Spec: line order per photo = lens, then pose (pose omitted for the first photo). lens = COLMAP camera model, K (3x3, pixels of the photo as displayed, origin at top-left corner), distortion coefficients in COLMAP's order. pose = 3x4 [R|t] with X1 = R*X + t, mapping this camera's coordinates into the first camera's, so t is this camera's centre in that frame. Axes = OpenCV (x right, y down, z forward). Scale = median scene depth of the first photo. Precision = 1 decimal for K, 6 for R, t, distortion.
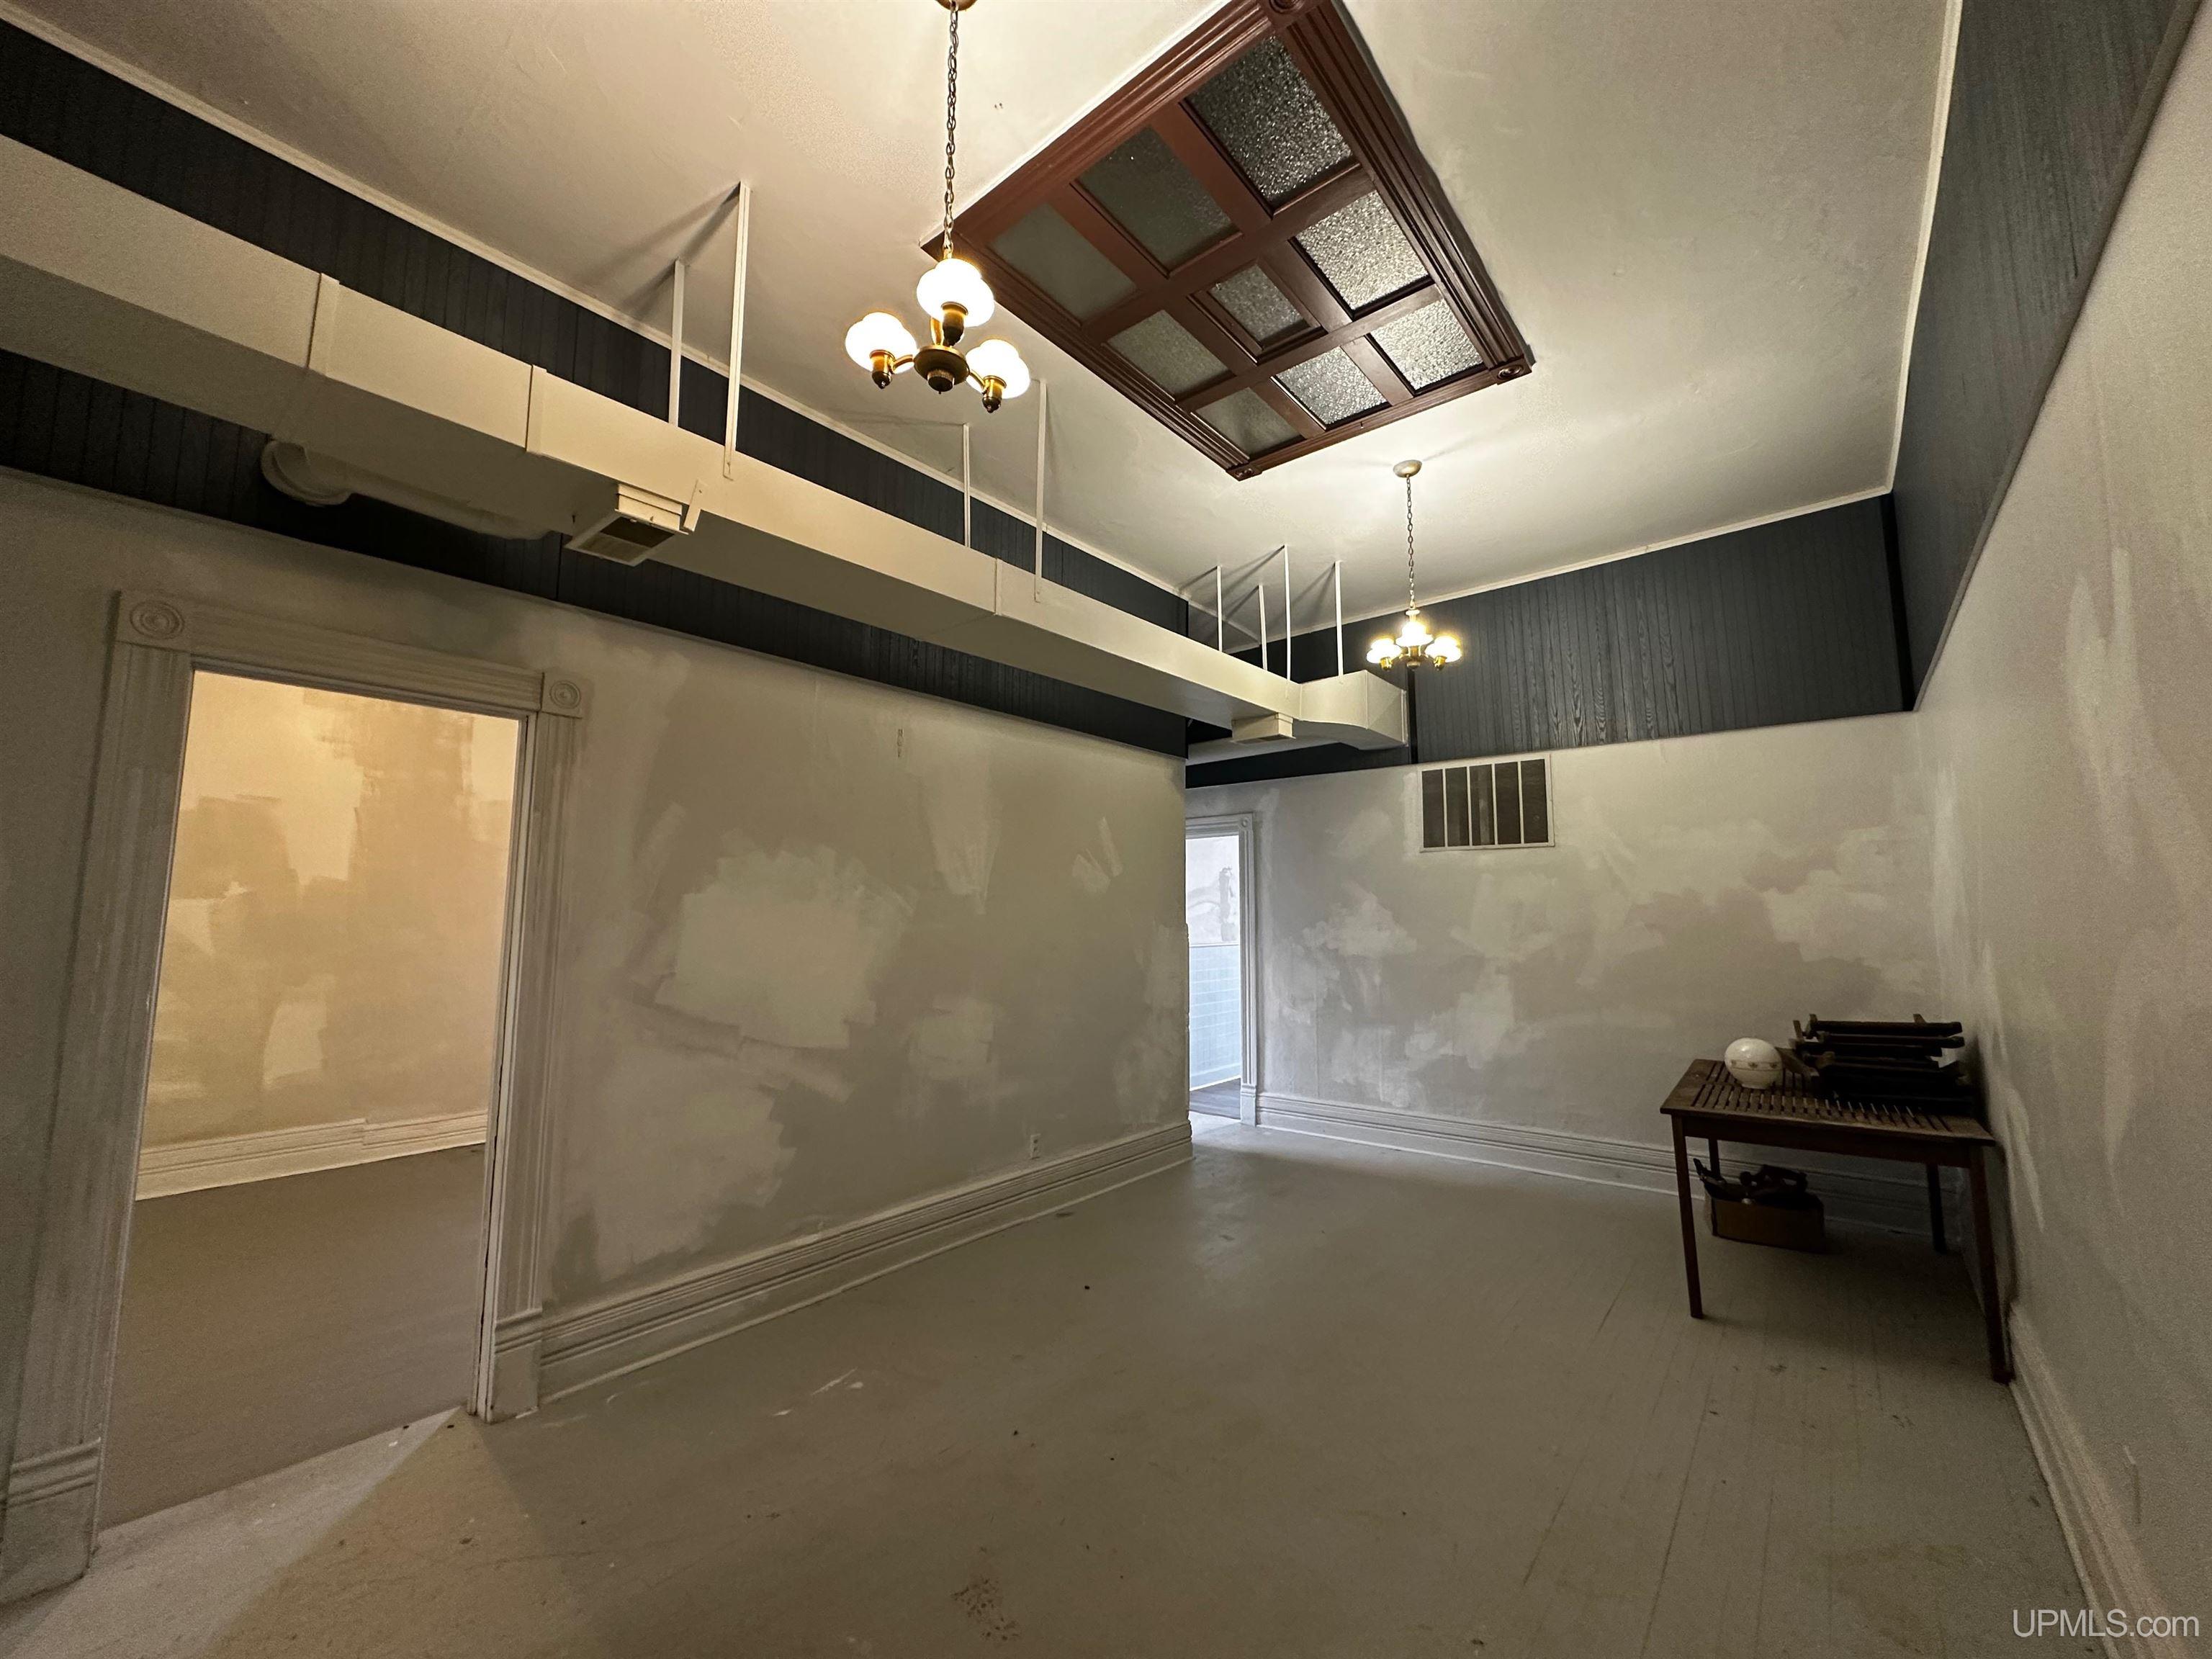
lens RADIAL K [[880.3, 0, 1106.9], [0, 880.3, 822.2], [0, 0, 1]] dist [-0.001617, 0.000130]
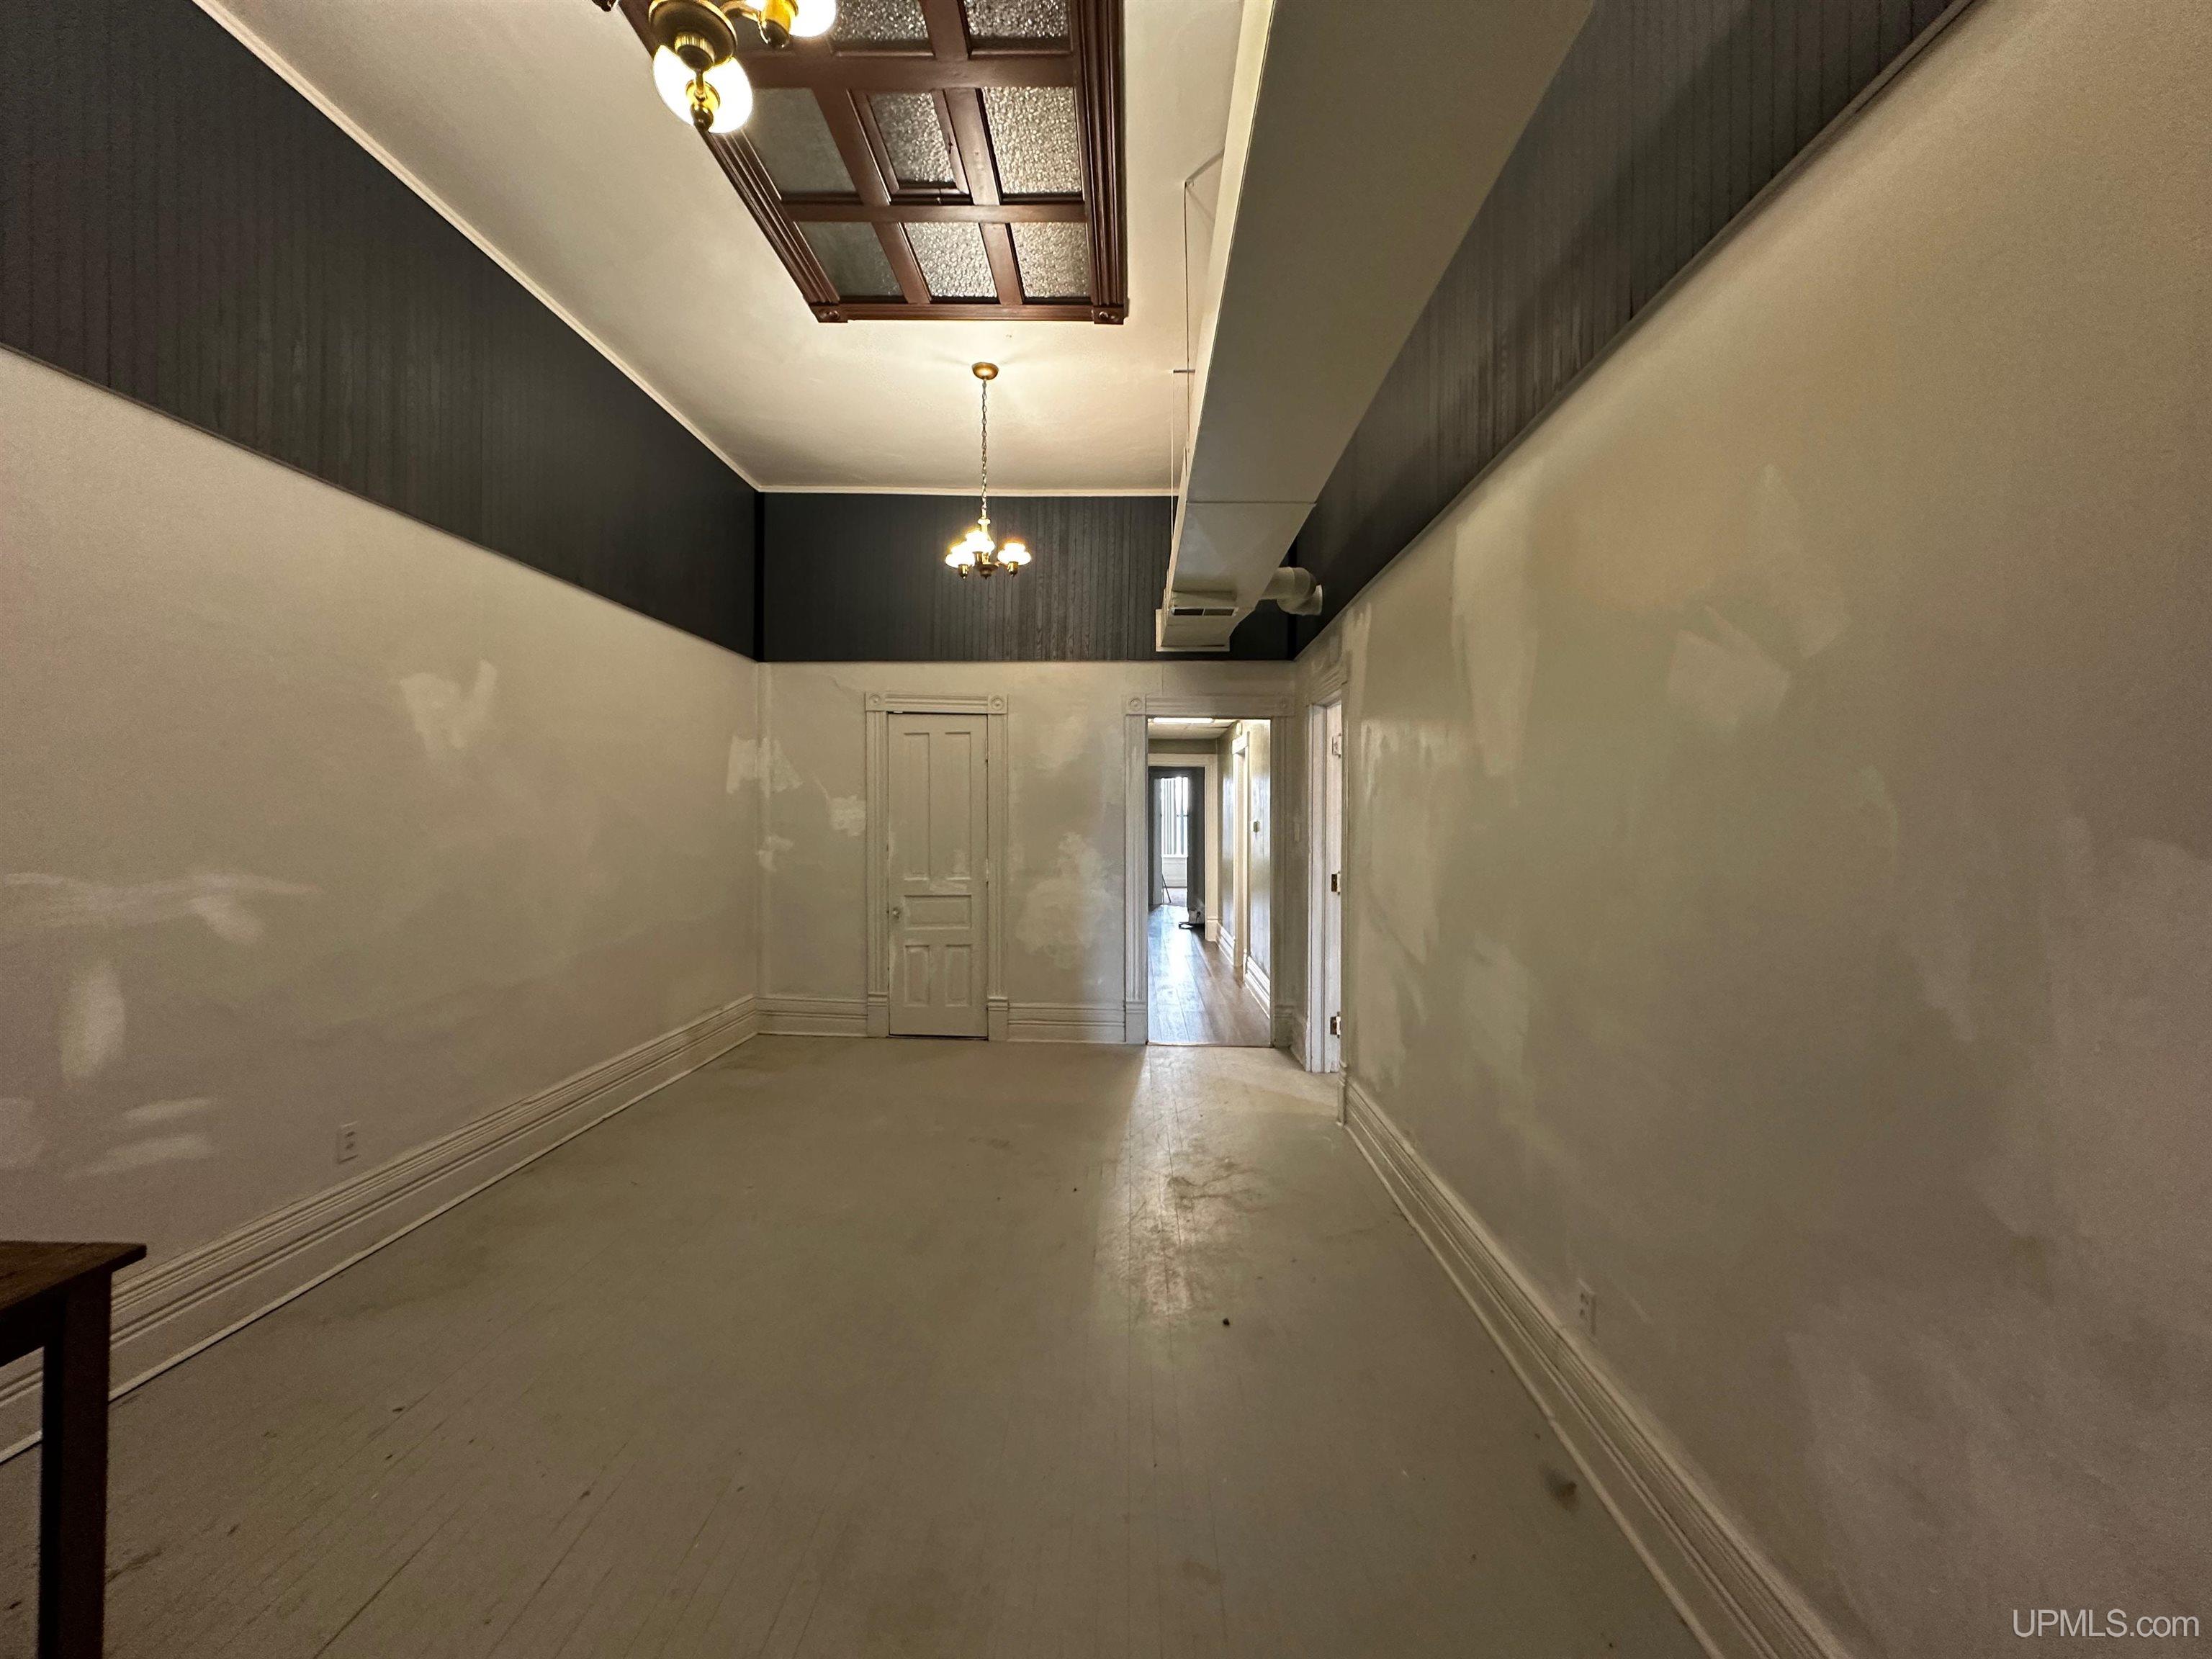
lens RADIAL K [[880.3, 0, 1106.9], [0, 880.3, 822.2], [0, 0, 1]] dist [-0.001617, 0.000130]
pose [[-0.792869, -0.007543, -0.609346, 0.318603], [0.056176, 0.994761, -0.085409, 0.114246], [0.606798, -0.101949, -0.788291, 1.000356]]
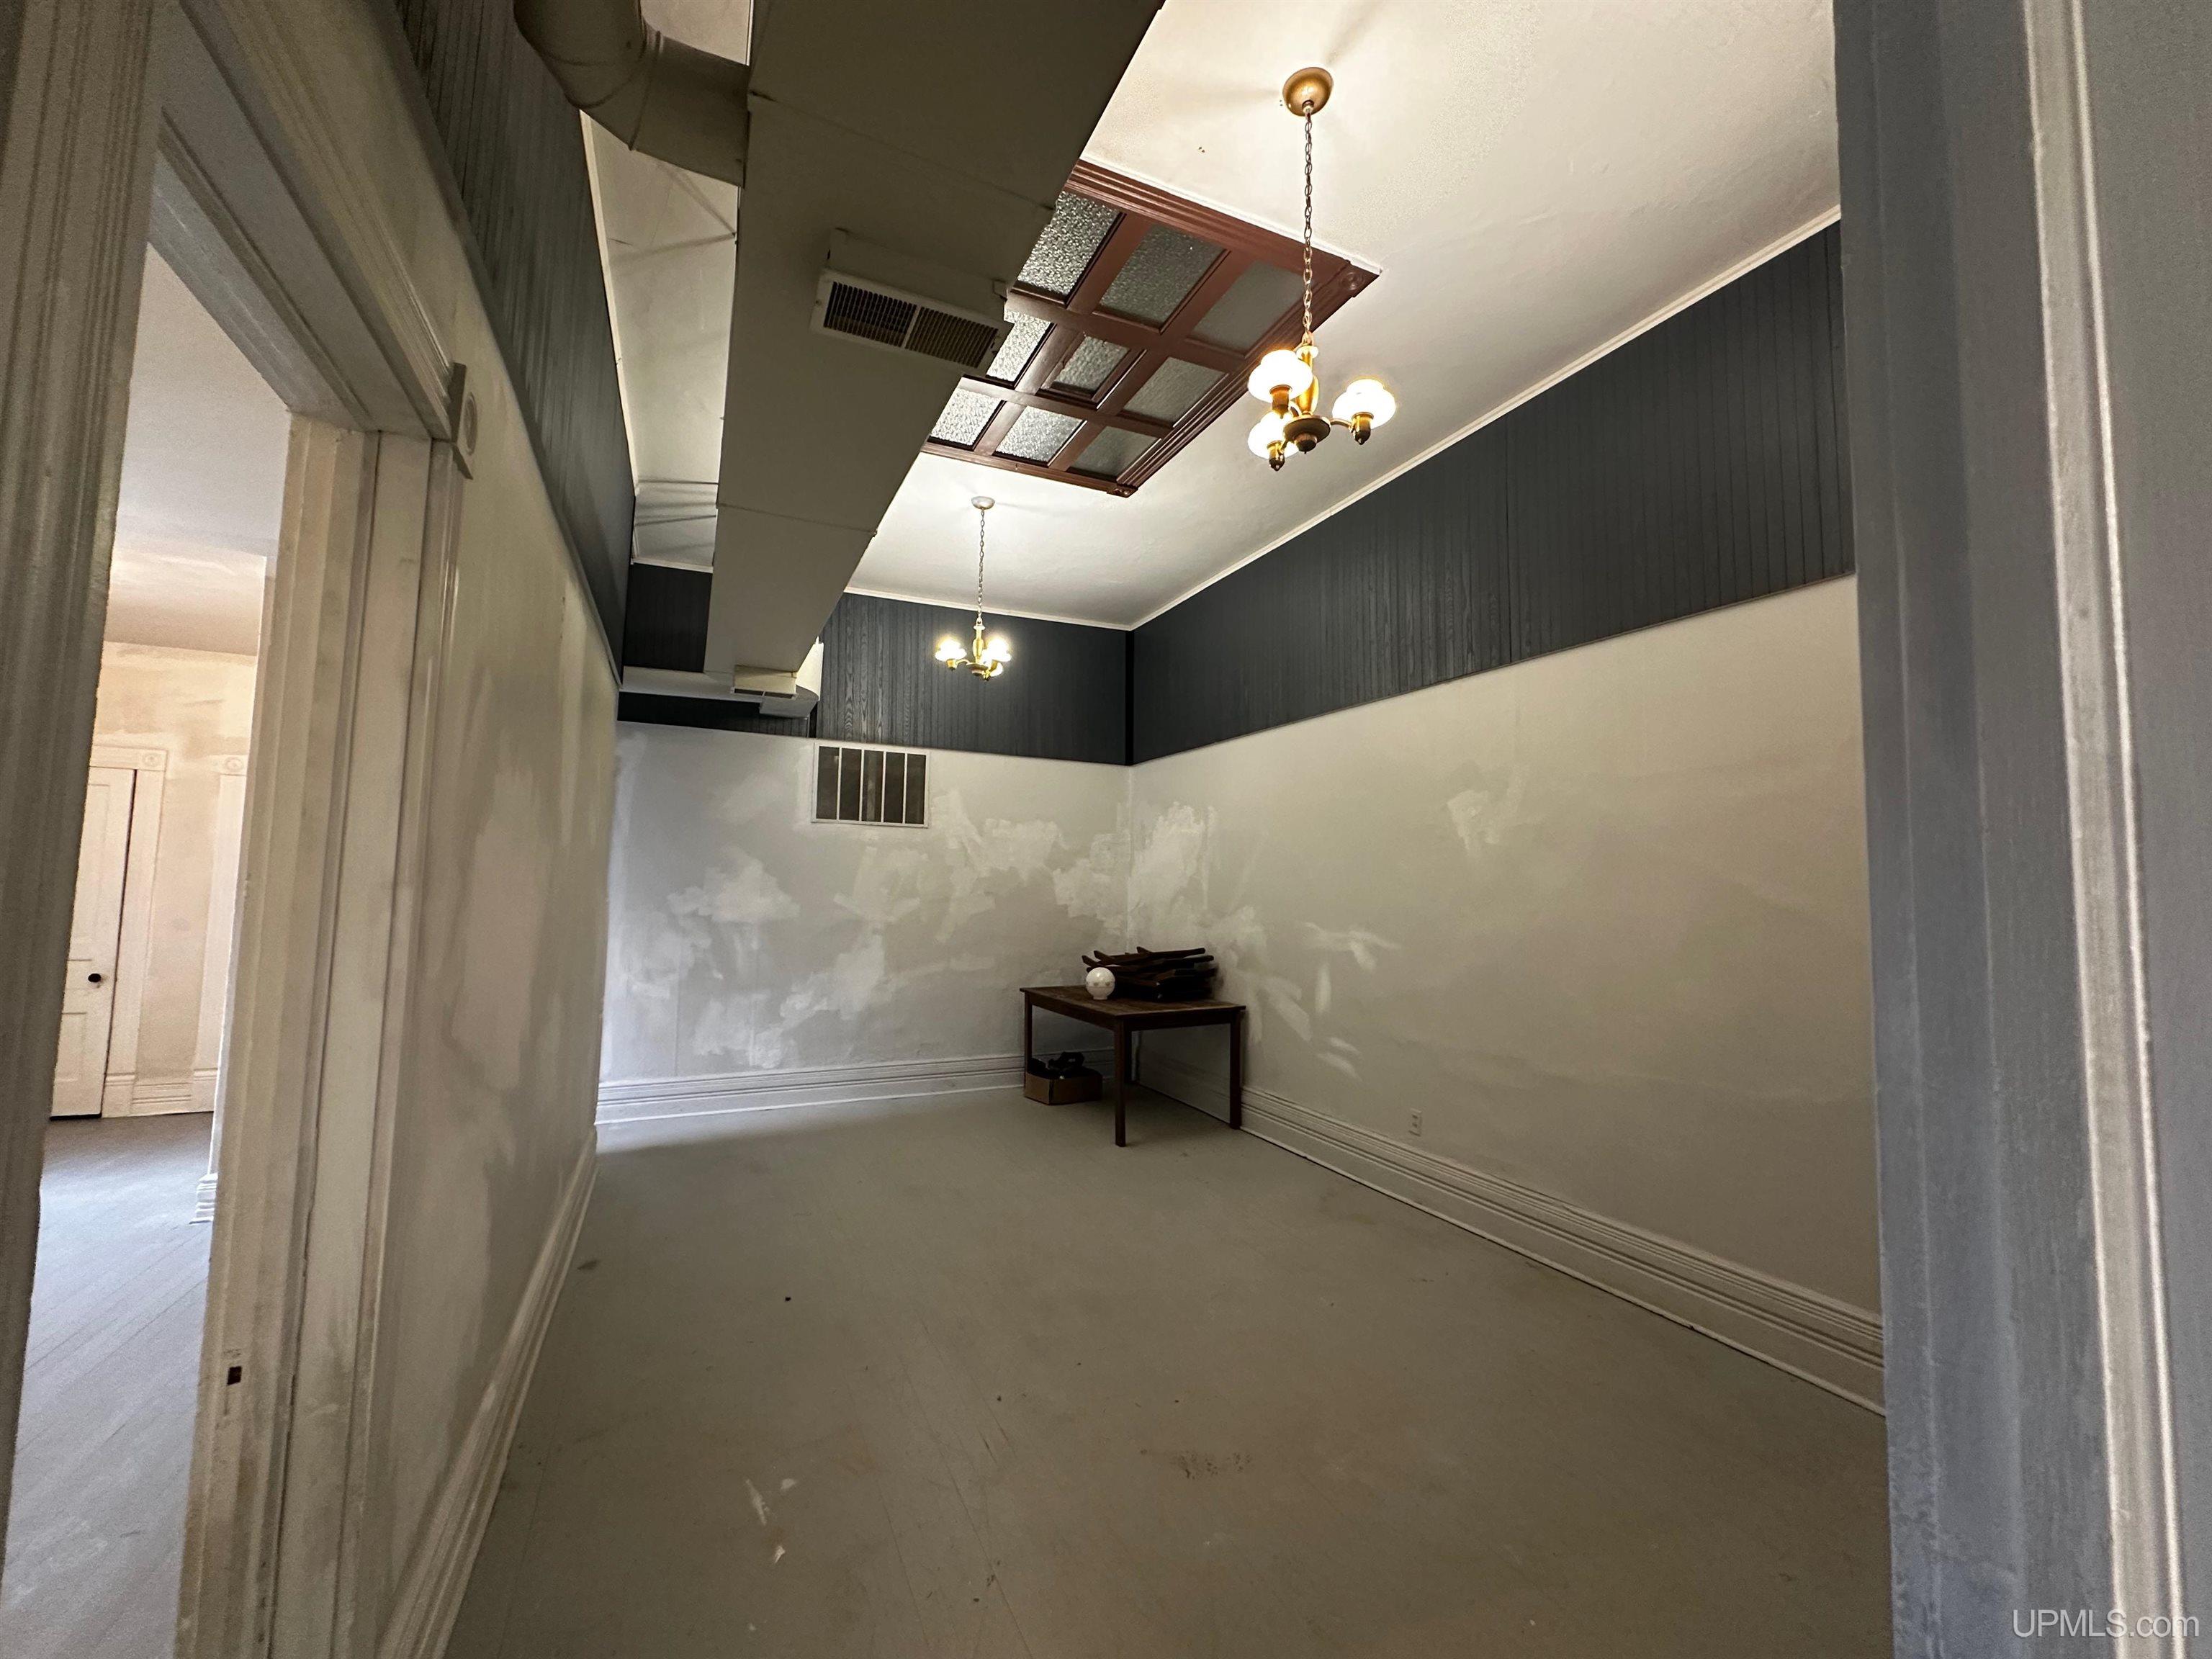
lens RADIAL K [[880.3, 0, 1106.9], [0, 880.3, 822.2], [0, 0, 1]] dist [-0.001617, 0.000130]
pose [[0.432941, 0.075063, 0.898292, -0.464435], [-0.112816, 0.993204, -0.028621, 0.025619], [-0.894335, -0.088950, 0.438467, 0.236079]]
